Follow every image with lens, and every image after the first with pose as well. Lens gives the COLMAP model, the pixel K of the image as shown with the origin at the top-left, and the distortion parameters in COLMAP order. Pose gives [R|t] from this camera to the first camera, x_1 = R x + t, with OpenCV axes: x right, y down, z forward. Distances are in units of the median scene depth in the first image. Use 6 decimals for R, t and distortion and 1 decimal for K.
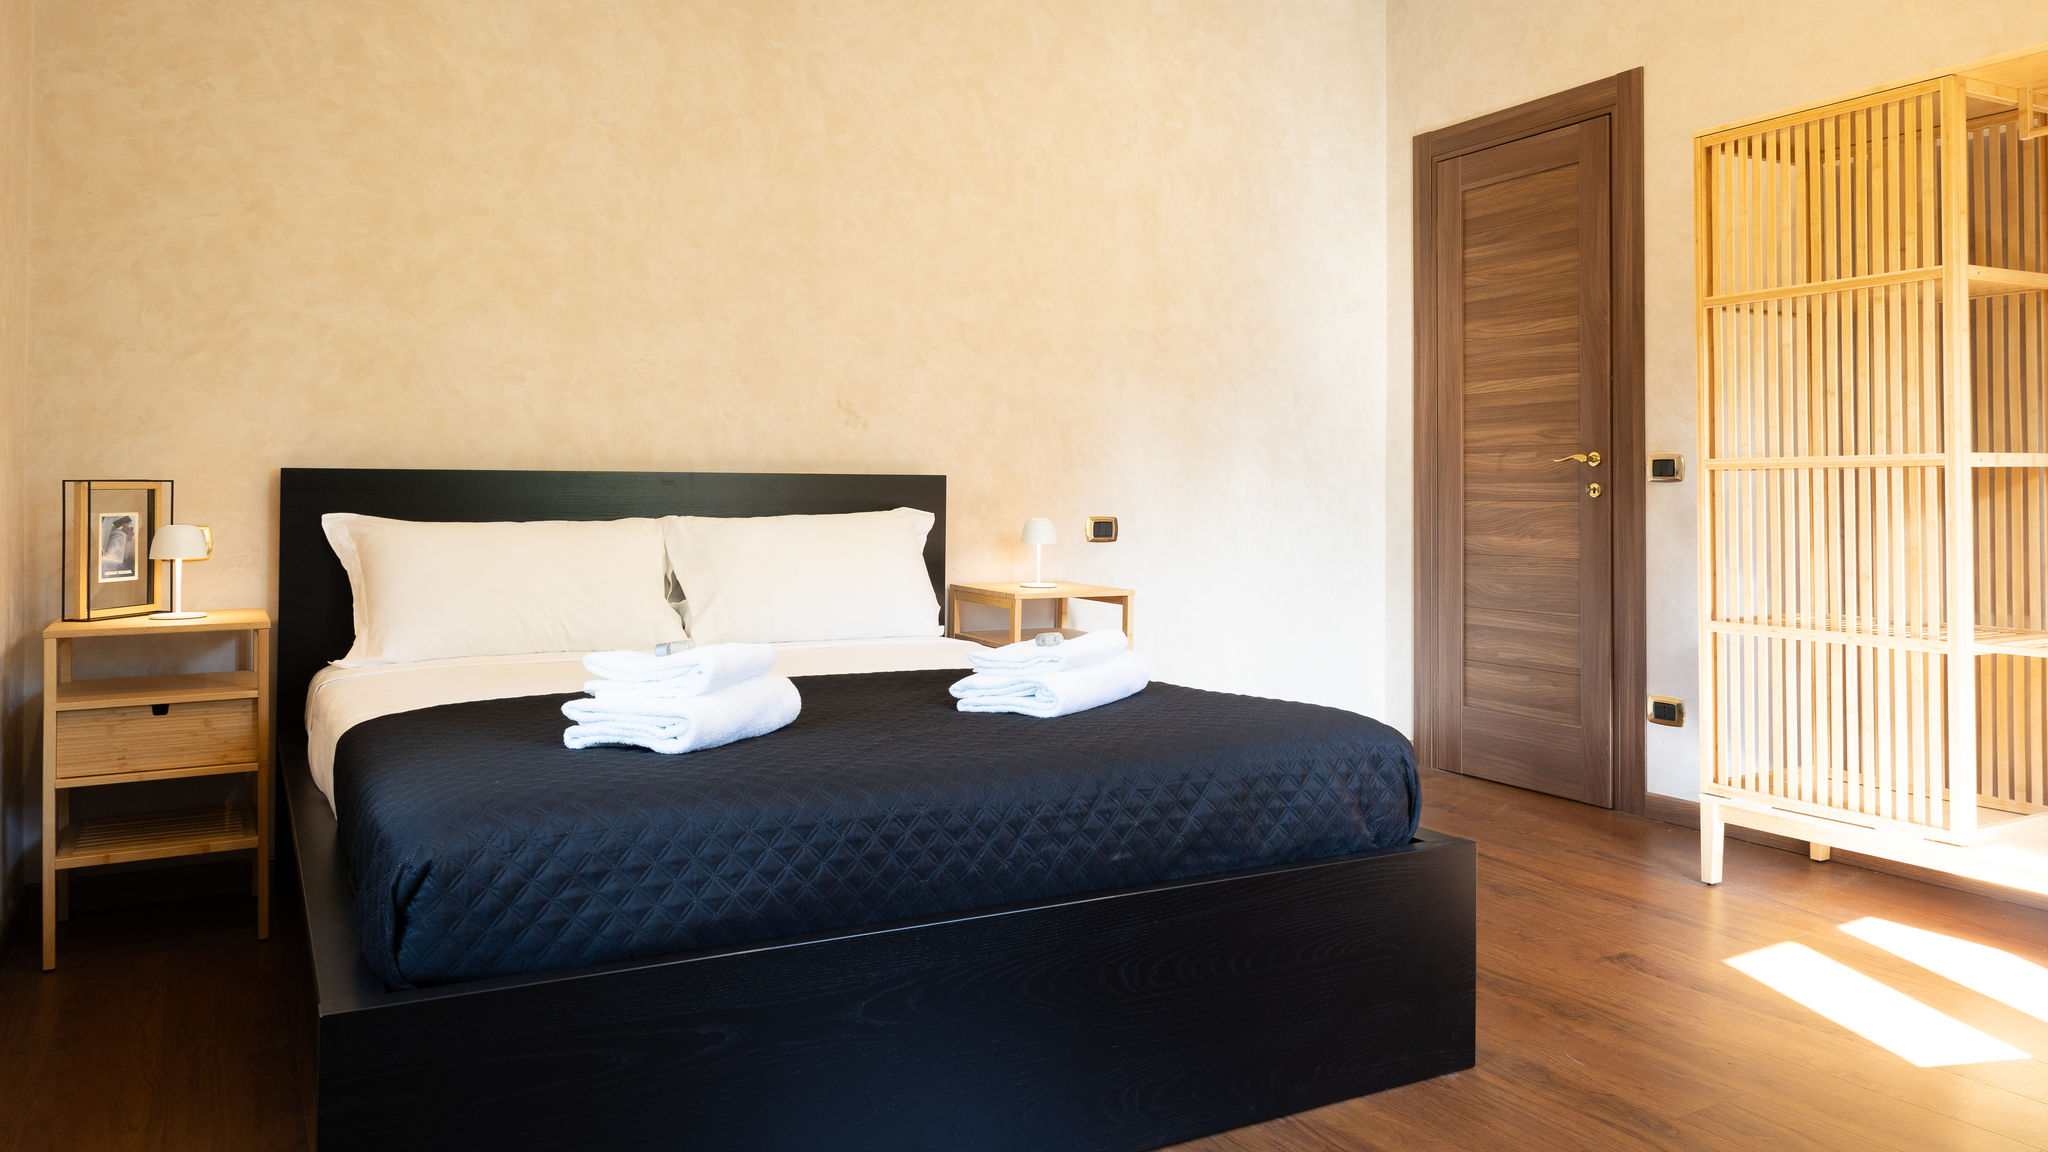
lens RADIAL K [[1440.5, 0, 1029.9], [0, 1440.5, 564.4], [0, 0, 1]] dist [0.001786, 0.004585]
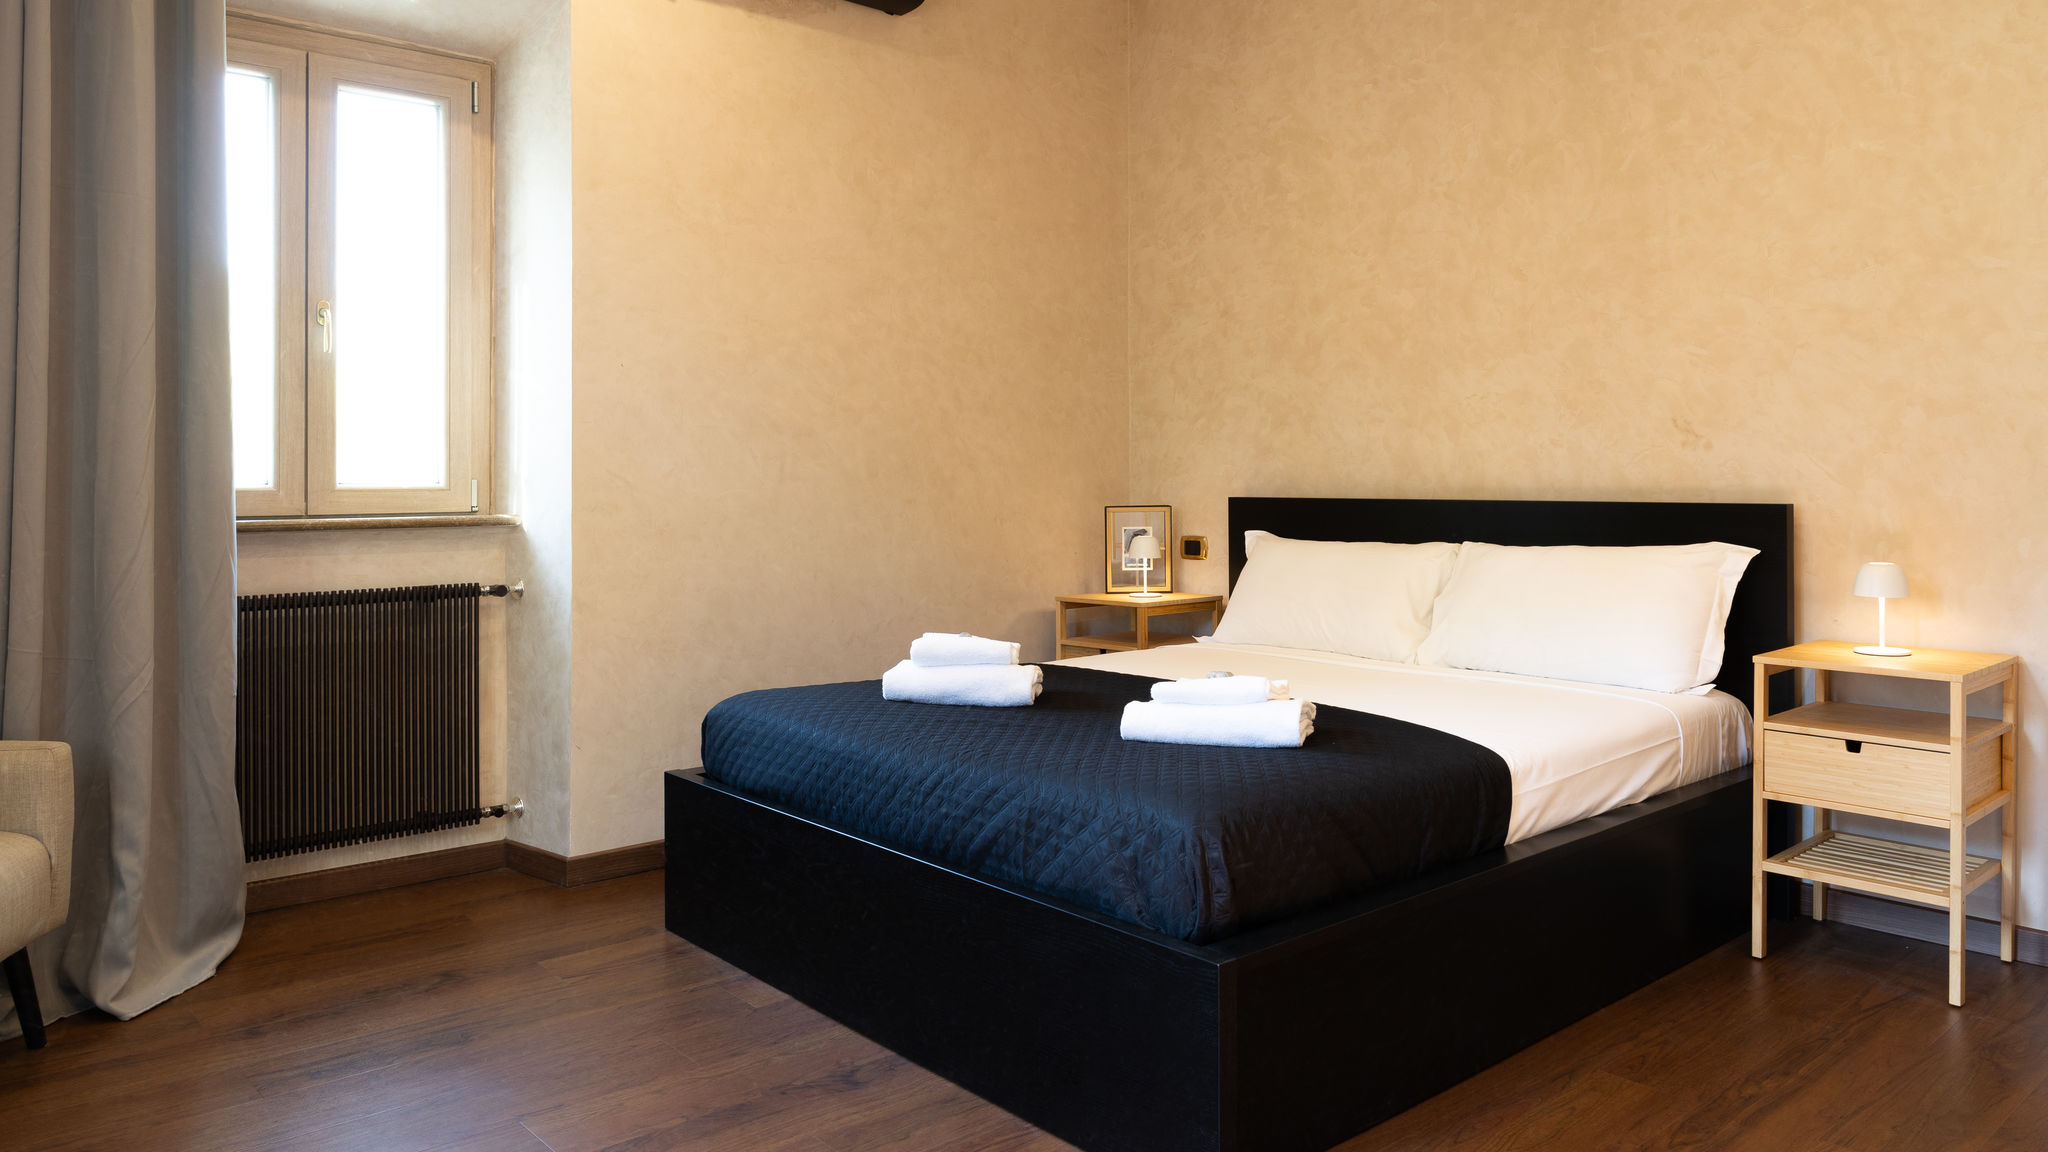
lens RADIAL K [[1440.5, 0, 1005.0], [0, 1440.5, 585.7], [0, 0, 1]] dist [0.001786, 0.004585]
pose [[0.190385, 0.072125, -0.979056, 0.822459], [-0.042734, 0.996961, 0.065134, -0.062827], [0.980779, 0.029439, 0.192889, 0.516328]]
